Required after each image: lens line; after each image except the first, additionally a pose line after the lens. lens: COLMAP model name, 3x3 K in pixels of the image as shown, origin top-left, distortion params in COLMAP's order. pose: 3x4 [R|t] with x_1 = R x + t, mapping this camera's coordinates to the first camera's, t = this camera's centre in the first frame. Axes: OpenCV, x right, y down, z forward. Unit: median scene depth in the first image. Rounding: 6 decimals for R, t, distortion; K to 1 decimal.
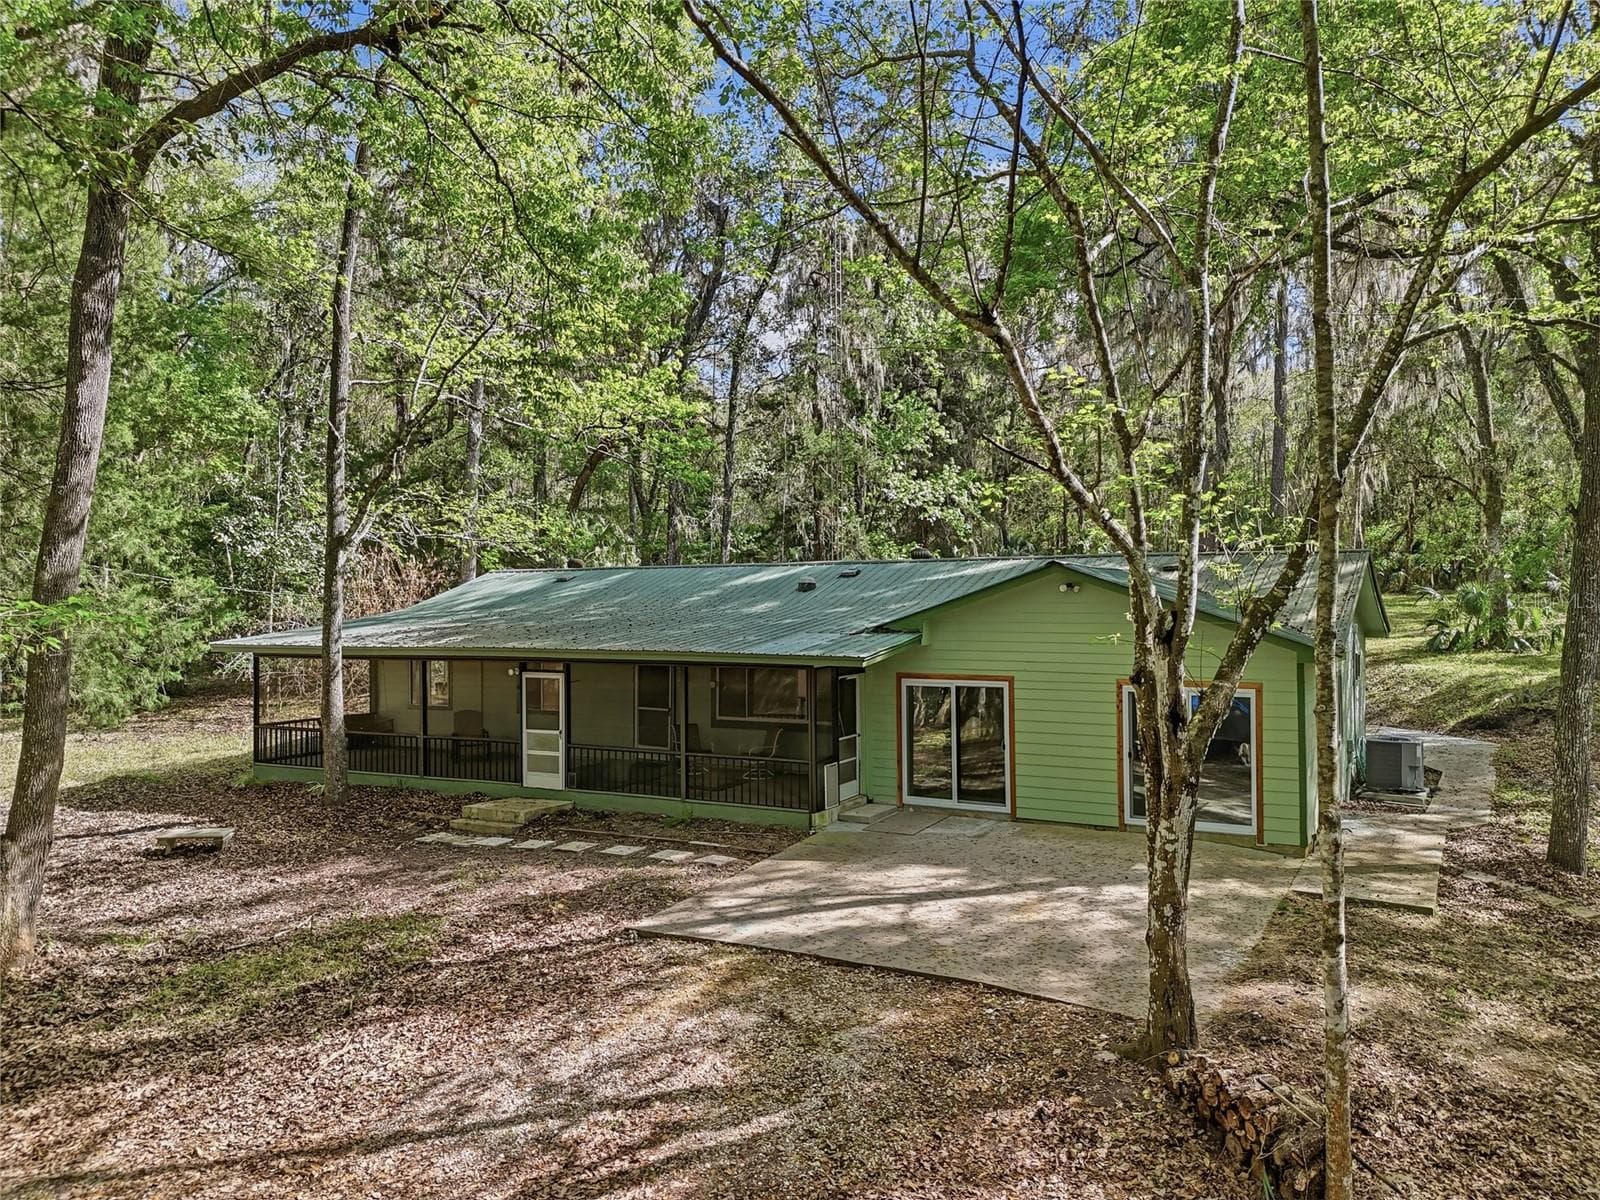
lens RADIAL K [[1077.2, 0, 793.6], [0, 1077.2, 596.1], [0, 0, 1]] dist [0.071673, -0.002874]
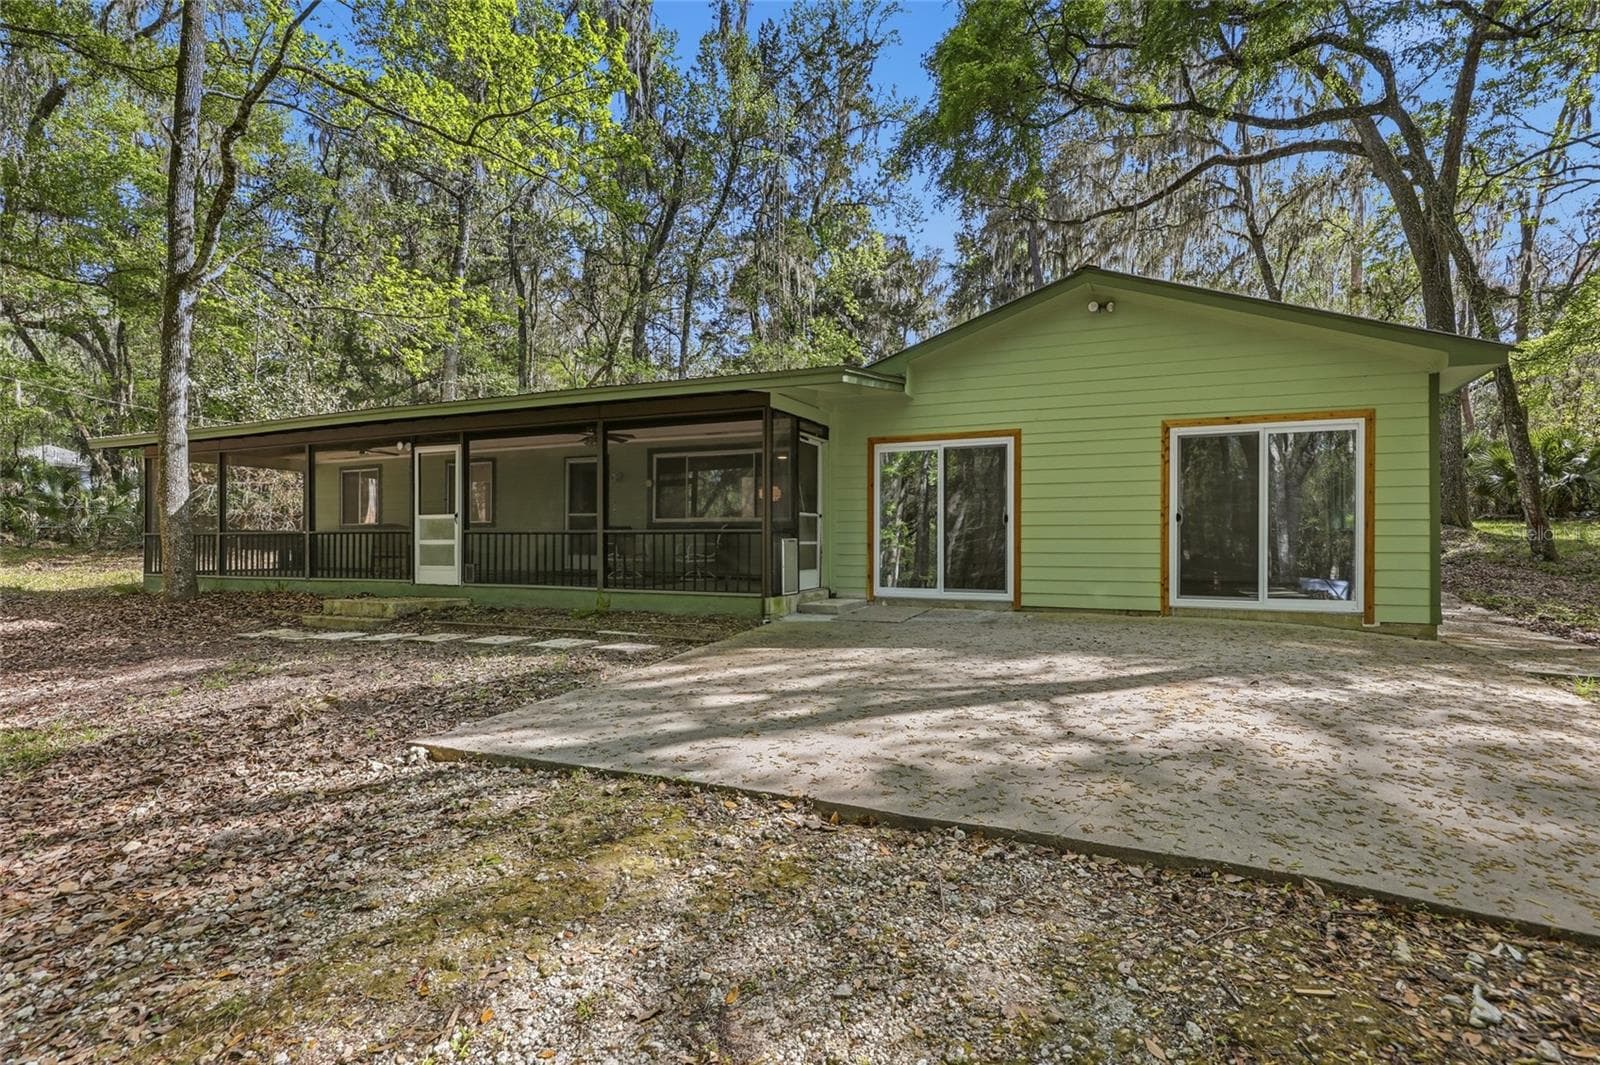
lens RADIAL K [[740.5, 0, 800.0], [0, 740.5, 532.5], [0, 0, 1]] dist [0.002951, 0.000751]
pose [[0.995794, 0.014198, 0.090513, -0.006457], [-0.014911, 0.999863, 0.007208, 0.146177], [-0.090398, -0.008528, 0.995869, 0.463358]]
